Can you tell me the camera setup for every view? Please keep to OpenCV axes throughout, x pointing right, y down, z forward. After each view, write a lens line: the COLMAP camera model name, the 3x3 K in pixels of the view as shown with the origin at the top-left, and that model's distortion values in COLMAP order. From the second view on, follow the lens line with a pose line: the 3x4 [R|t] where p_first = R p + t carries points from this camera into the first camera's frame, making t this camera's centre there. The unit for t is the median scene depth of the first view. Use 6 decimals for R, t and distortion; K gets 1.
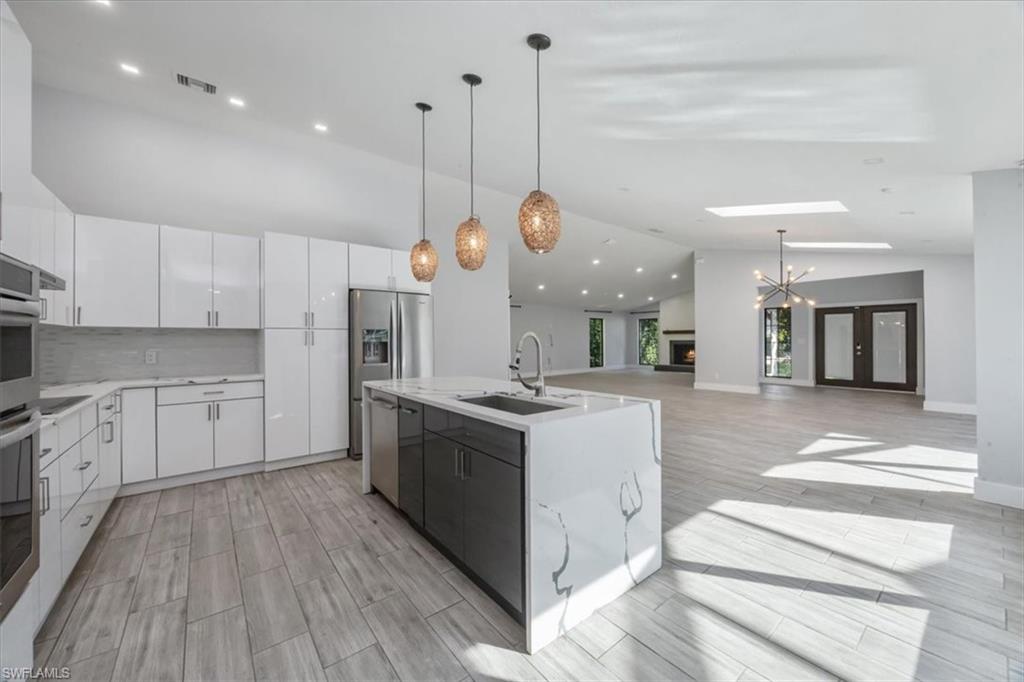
lens RADIAL K [[386.6, 0, 510.8], [0, 386.6, 339.8], [0, 0, 1]] dist [-0.002167, -0.000106]
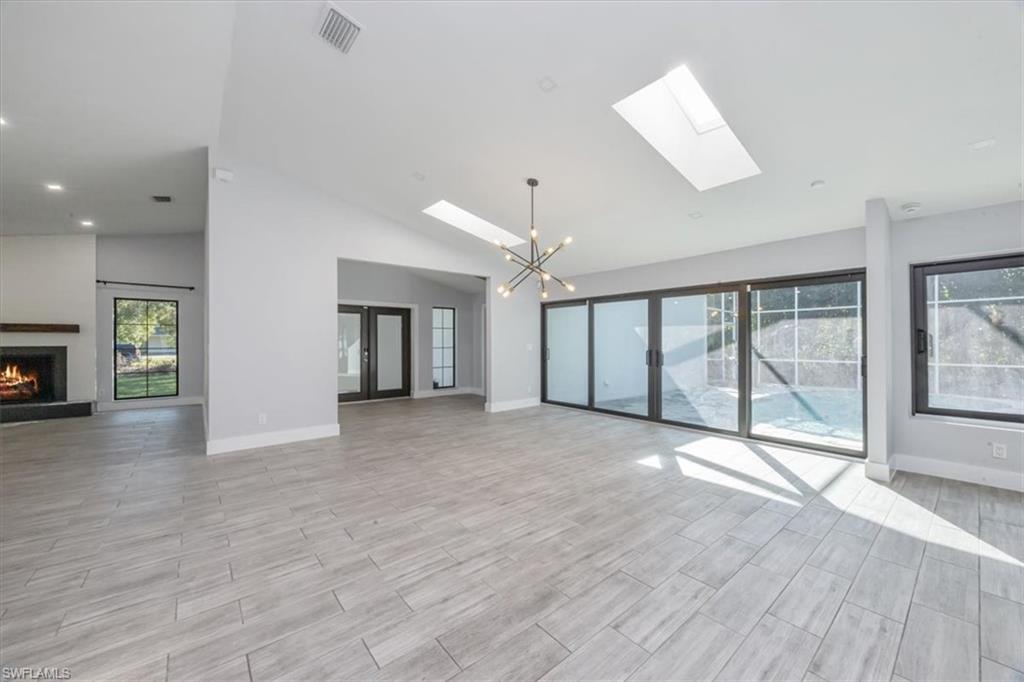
lens RADIAL K [[386.6, 0, 510.8], [0, 386.6, 339.8], [0, 0, 1]] dist [-0.002167, -0.000106]
pose [[-0.025103, 0.010815, 0.999626, 0.015070], [0.002405, 0.999939, -0.010758, -0.000567], [-0.999682, 0.002134, -0.025128, 0.443193]]
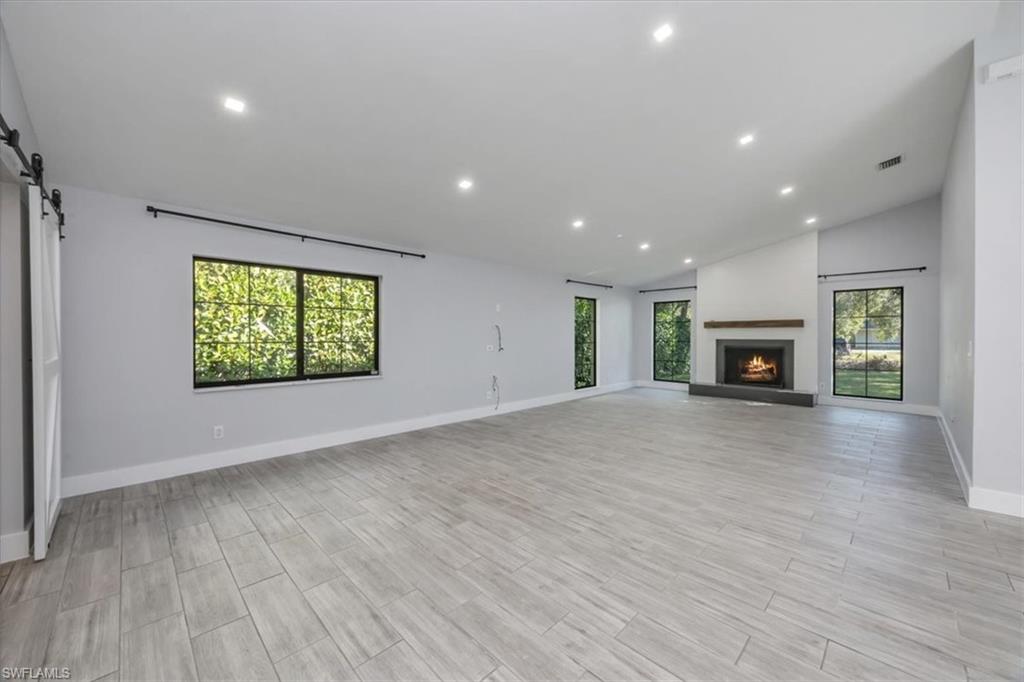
lens RADIAL K [[386.6, 0, 510.8], [0, 386.6, 339.8], [0, 0, 1]] dist [-0.002167, -0.000106]
pose [[0.993580, 0.005599, 0.112993, 0.060140], [-0.006665, 0.999937, 0.009062, -0.001078], [-0.112935, -0.009757, 0.993555, 0.497579]]
